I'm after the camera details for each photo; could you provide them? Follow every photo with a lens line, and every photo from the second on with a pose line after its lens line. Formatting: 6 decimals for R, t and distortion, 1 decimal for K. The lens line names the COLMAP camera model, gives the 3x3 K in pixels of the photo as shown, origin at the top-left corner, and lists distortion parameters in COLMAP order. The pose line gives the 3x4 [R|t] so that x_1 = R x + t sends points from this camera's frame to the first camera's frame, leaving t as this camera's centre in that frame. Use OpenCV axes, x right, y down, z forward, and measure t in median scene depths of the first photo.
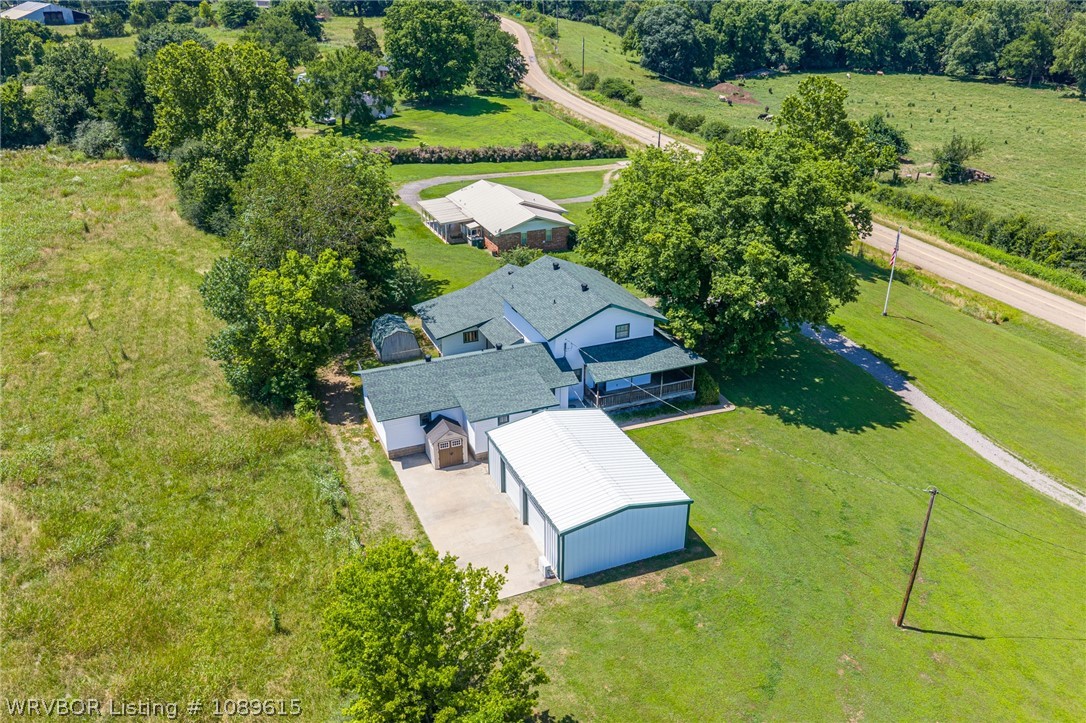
lens RADIAL K [[900.1, 0, 546.3], [0, 900.1, 358.1], [0, 0, 1]] dist [0.013331, -0.022418]
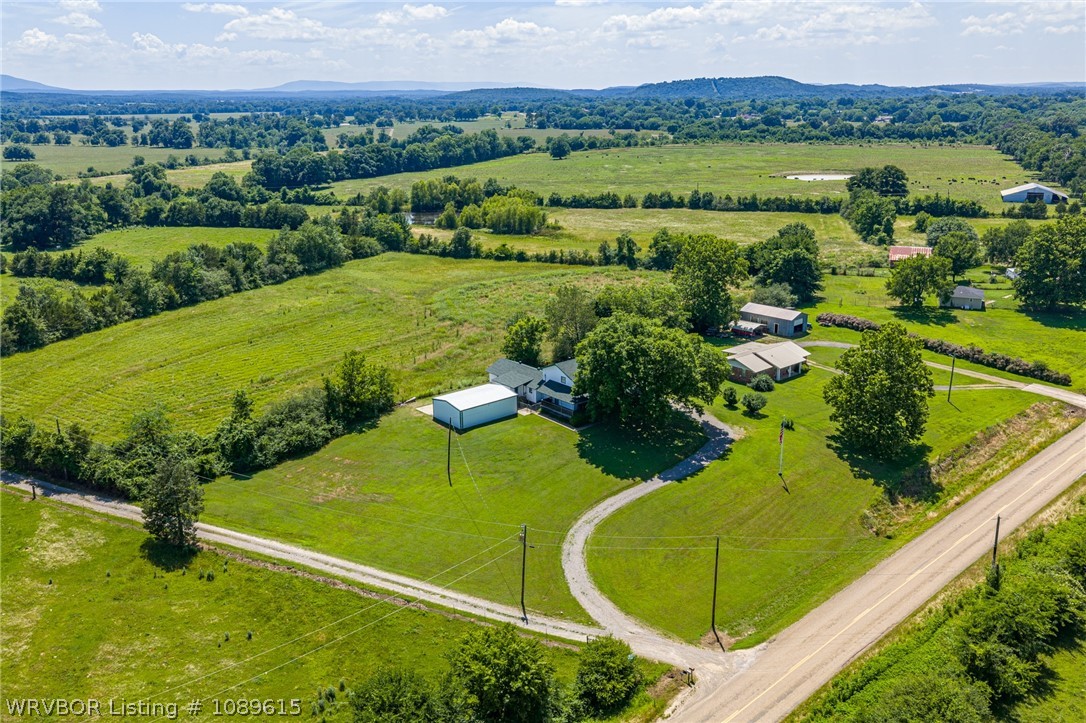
lens RADIAL K [[900.1, 0, 546.3], [0, 900.1, 358.1], [0, 0, 1]] dist [0.013331, -0.022418]
pose [[0.300874, 0.264391, -0.916282, 1.006775], [-0.393490, 0.909619, 0.133261, -0.172158], [0.868701, 0.320453, 0.377716, 0.038472]]
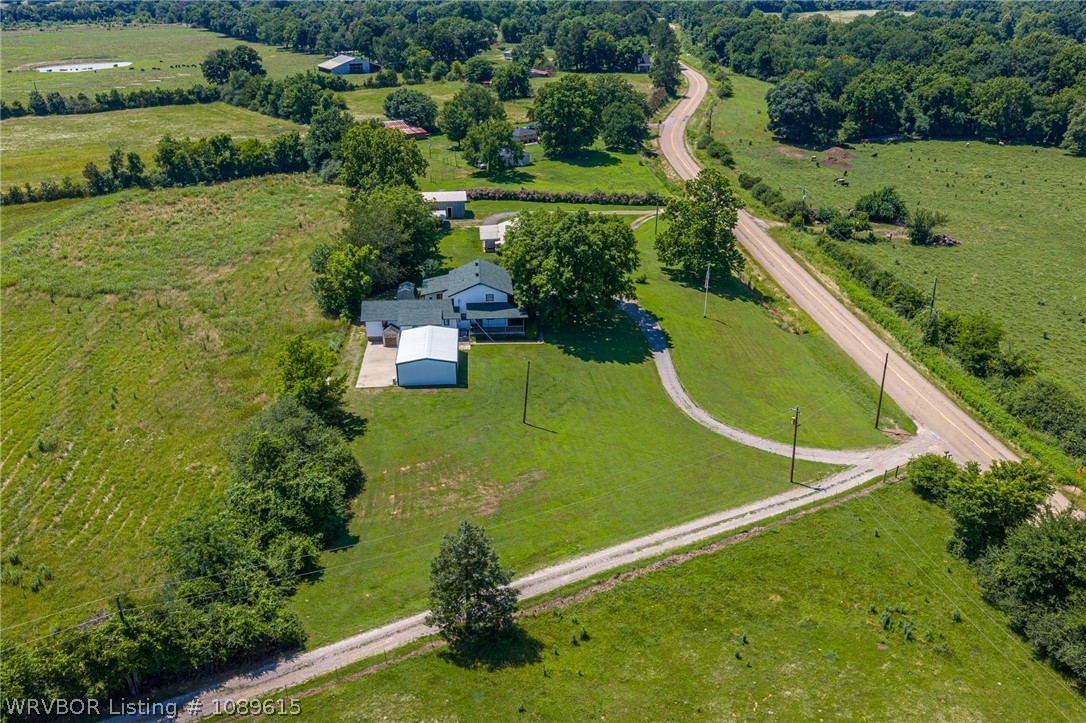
lens RADIAL K [[900.1, 0, 546.3], [0, 900.1, 358.1], [0, 0, 1]] dist [0.013331, -0.022418]
pose [[0.948419, 0.123558, -0.291950, 0.383145], [-0.130220, 0.991479, -0.003420, 0.045167], [0.289040, 0.041261, 0.956427, -0.424329]]
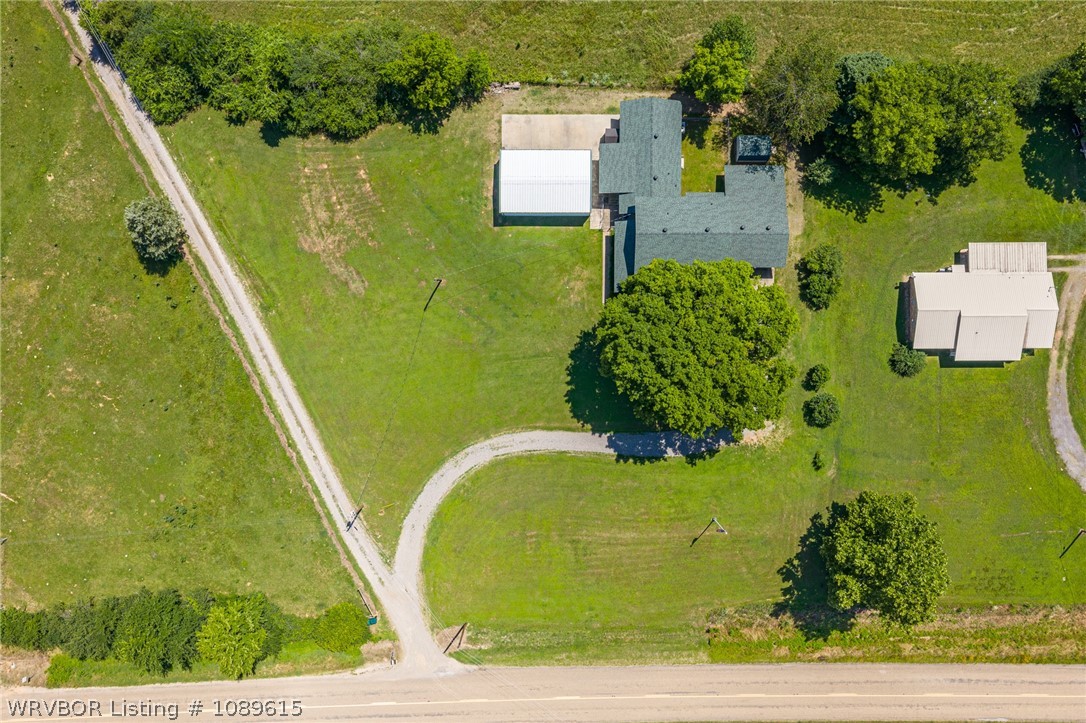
lens RADIAL K [[900.1, 0, 546.3], [0, 900.1, 358.1], [0, 0, 1]] dist [0.013331, -0.022418]
pose [[-0.394712, 0.918777, 0.007204, 0.158069], [-0.374301, -0.167953, 0.911971, -0.735976], [0.839107, 0.357269, 0.410192, 0.102839]]
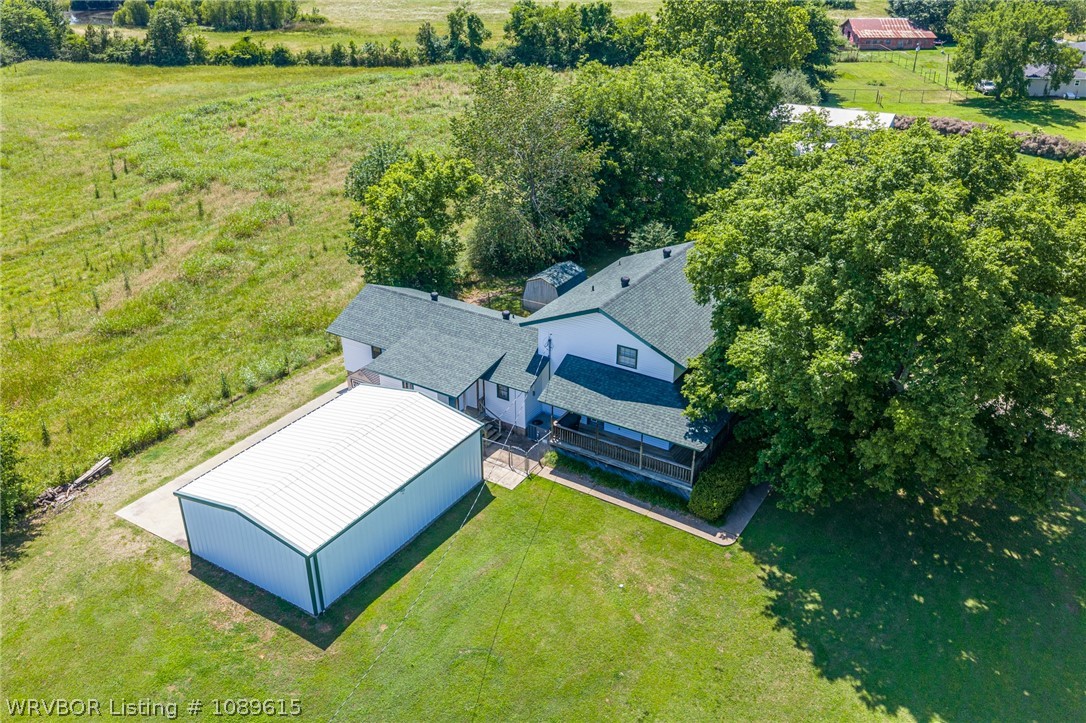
lens RADIAL K [[900.1, 0, 546.3], [0, 900.1, 358.1], [0, 0, 1]] dist [0.013331, -0.022418]
pose [[0.571160, 0.363435, -0.735996, 0.261724], [-0.342821, 0.920313, 0.188410, -0.064516], [0.745822, 0.144702, 0.650239, 0.236170]]
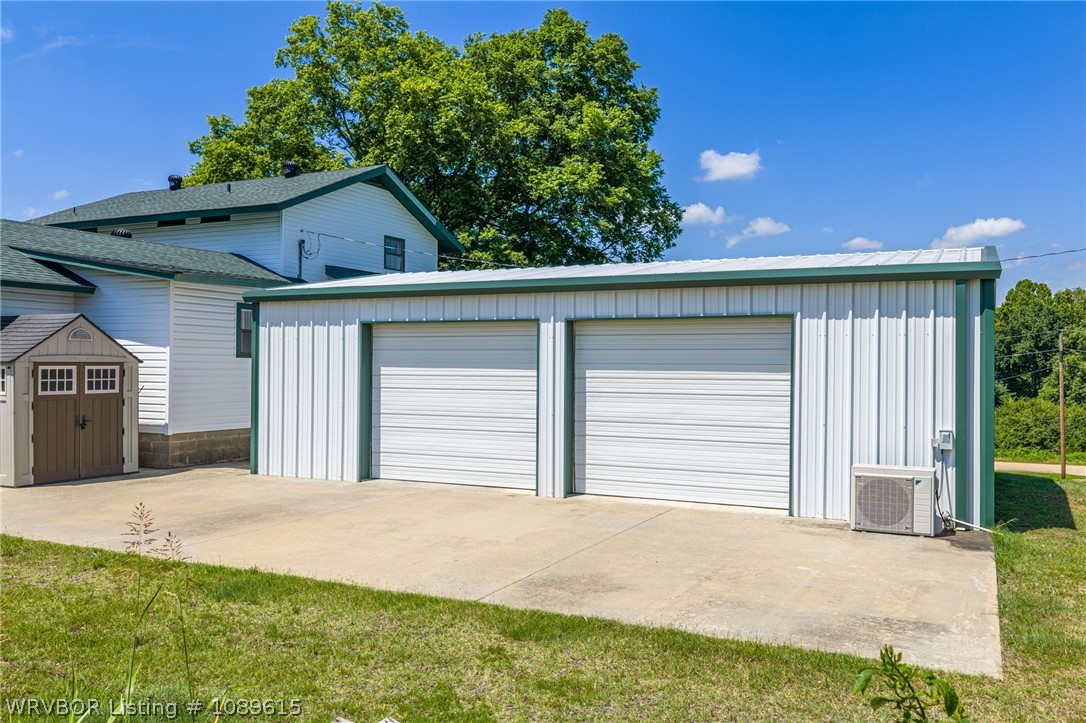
lens RADIAL K [[900.1, 0, 546.3], [0, 900.1, 358.1], [0, 0, 1]] dist [0.013331, -0.022418]
pose [[0.752459, 0.010214, 0.658560, -0.073365], [0.271144, 0.906418, -0.323863, 0.087332], [-0.600238, 0.422258, 0.679273, 0.312755]]
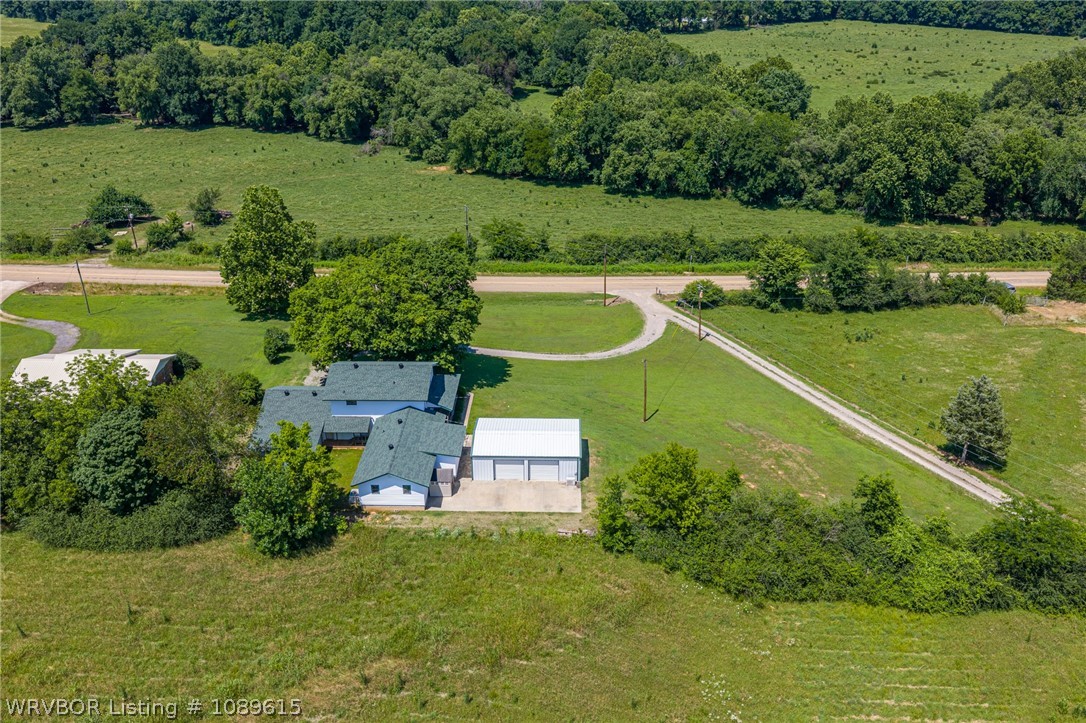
lens RADIAL K [[900.1, 0, 546.3], [0, 900.1, 358.1], [0, 0, 1]] dist [0.013331, -0.022418]
pose [[0.409469, -0.404782, 0.817610, -0.531797], [0.387150, 0.888585, 0.246031, -0.178307], [-0.826105, 0.215795, 0.520559, -0.010562]]
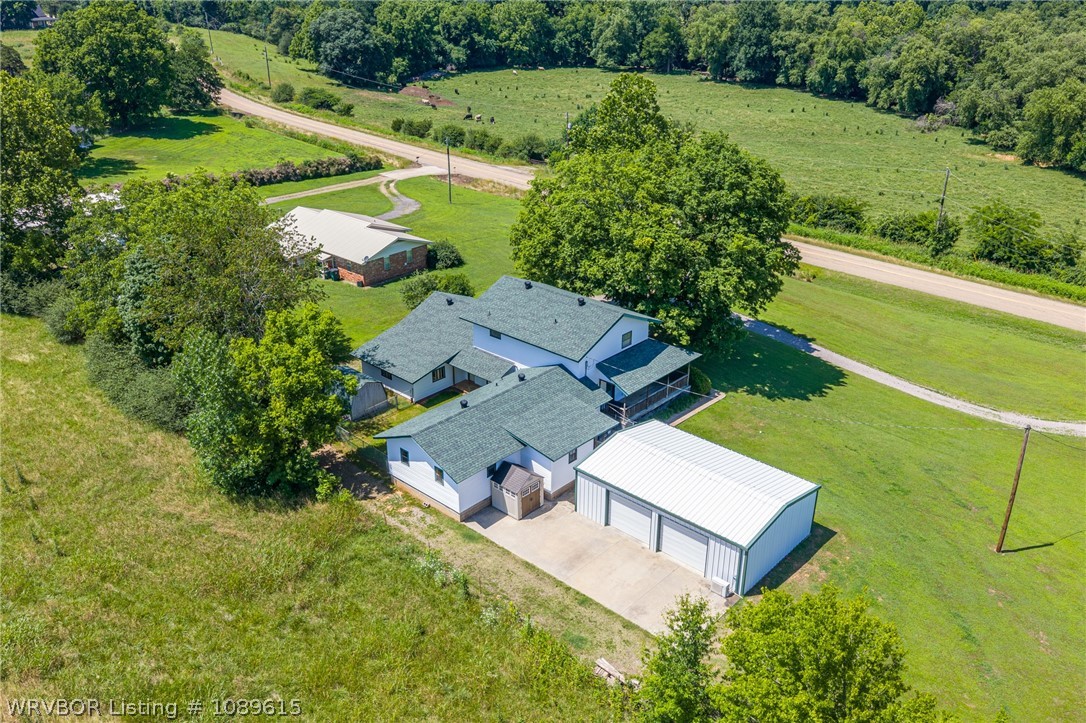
lens RADIAL K [[900.1, 0, 546.3], [0, 900.1, 358.1], [0, 0, 1]] dist [0.013331, -0.022418]
pose [[0.907485, -0.174550, 0.382103, -0.176778], [0.175429, 0.983944, 0.032840, -0.027126], [-0.381701, 0.037231, 0.923536, 0.056617]]
